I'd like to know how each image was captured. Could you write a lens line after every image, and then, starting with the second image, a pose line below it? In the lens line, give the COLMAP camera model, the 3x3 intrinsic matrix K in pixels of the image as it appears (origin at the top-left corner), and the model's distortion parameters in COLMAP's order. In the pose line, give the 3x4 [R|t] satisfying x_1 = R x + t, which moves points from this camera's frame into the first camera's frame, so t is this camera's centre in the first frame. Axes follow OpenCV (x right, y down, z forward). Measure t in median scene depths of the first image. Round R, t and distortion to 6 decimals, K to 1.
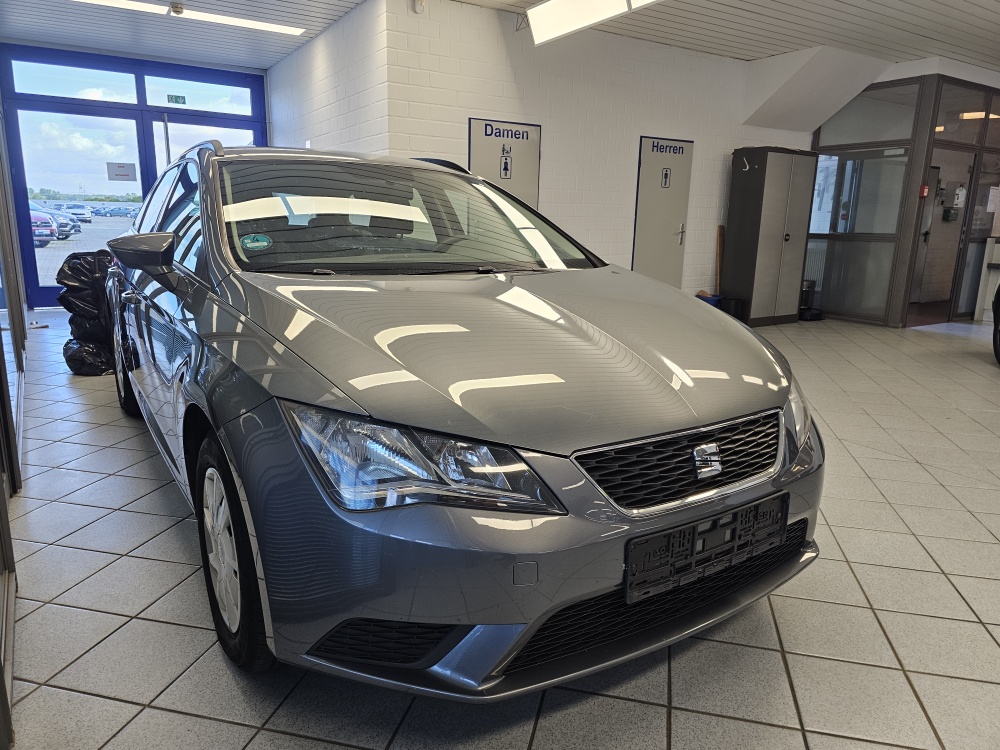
lens RADIAL K [[671.6, 0, 507.2], [0, 671.6, 355.1], [0, 0, 1]] dist [0.055396, -0.057536]
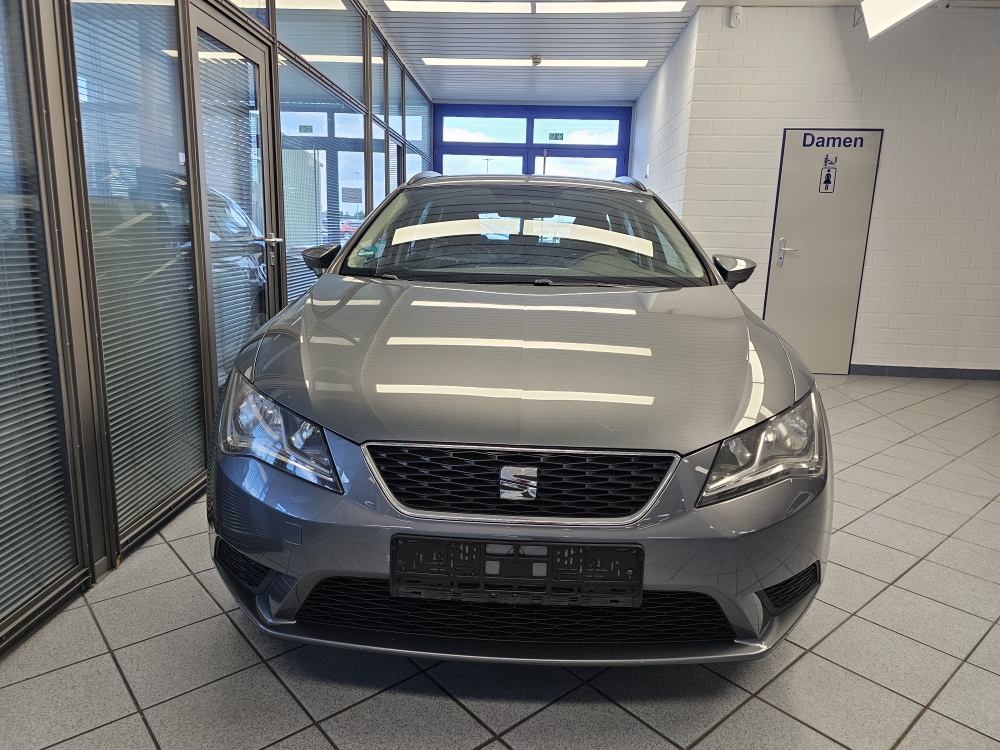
lens RADIAL K [[667.3, 0, 498.6], [0, 667.3, 351.7], [0, 0, 1]] dist [0.055592, -0.053160]
pose [[0.812380, 0.102179, -0.574107, 0.178801], [-0.122140, 0.992506, 0.003813, -0.006057], [0.570194, 0.067023, 0.818772, 0.045448]]
